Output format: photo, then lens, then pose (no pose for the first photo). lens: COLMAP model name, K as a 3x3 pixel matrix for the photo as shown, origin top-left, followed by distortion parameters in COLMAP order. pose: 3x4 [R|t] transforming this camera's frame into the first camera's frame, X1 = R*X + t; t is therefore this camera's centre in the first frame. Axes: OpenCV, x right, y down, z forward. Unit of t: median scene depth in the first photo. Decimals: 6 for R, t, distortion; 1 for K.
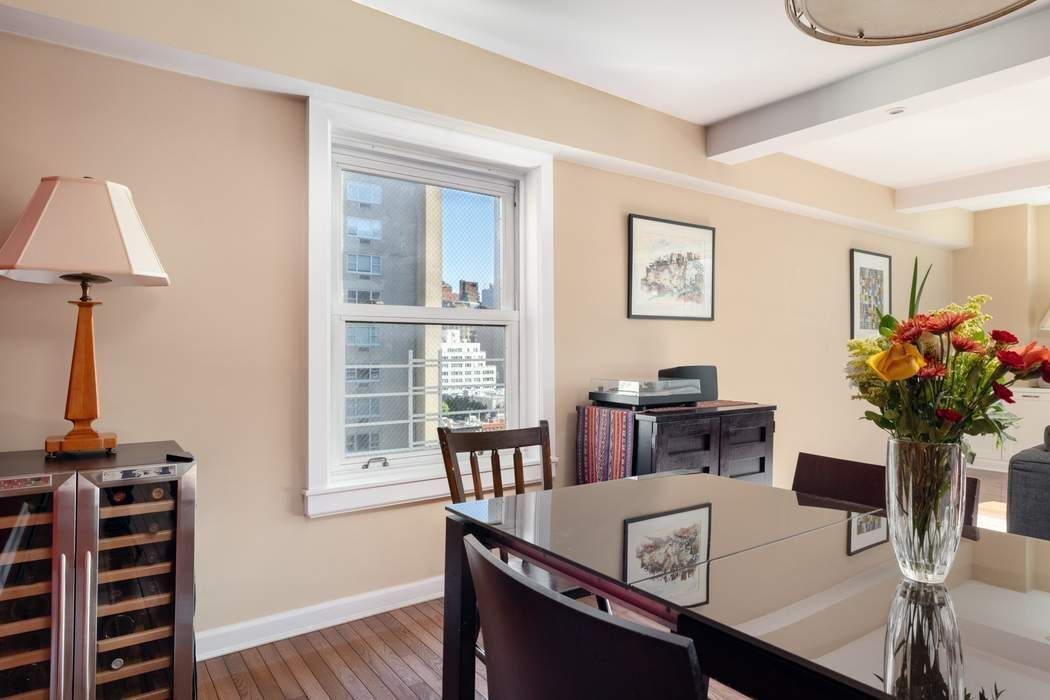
lens RADIAL K [[600.9, 0, 508.6], [0, 600.9, 345.8], [0, 0, 1]] dist [-0.000254, 0.000828]
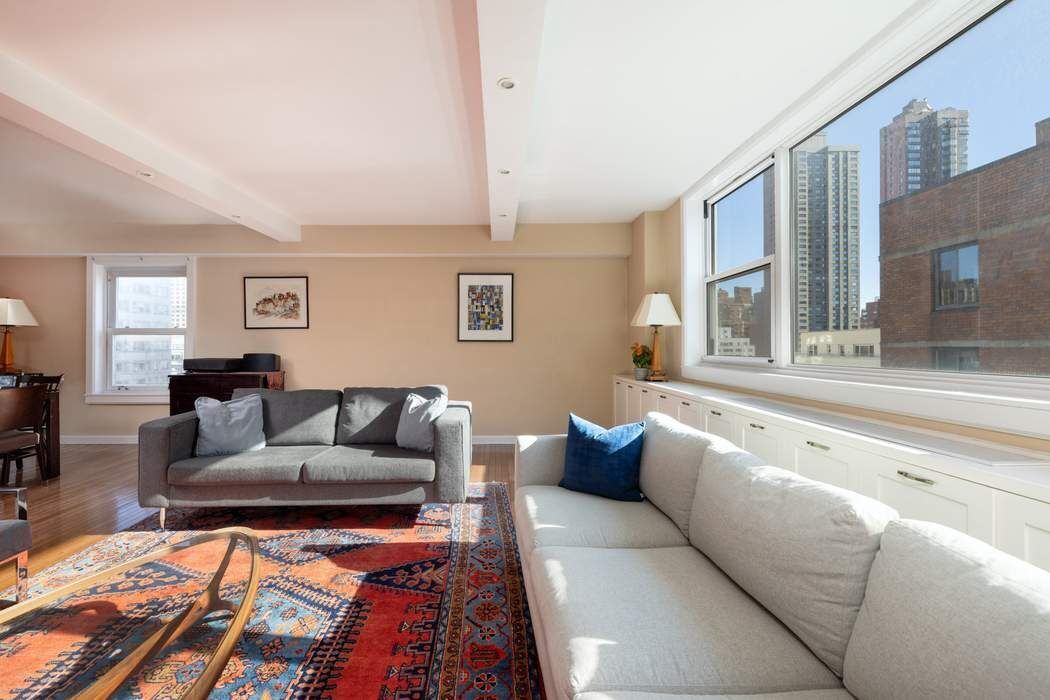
lens RADIAL K [[451.4, 0, 525.0], [0, 451.4, 350.0], [0, 0, 1]] dist [0.001495, 0.000042]
pose [[0.820071, 0.006110, -0.572230, 1.830135], [0.005373, 0.999817, 0.018376, 0.001315], [0.572237, -0.018145, 0.819888, 0.292548]]
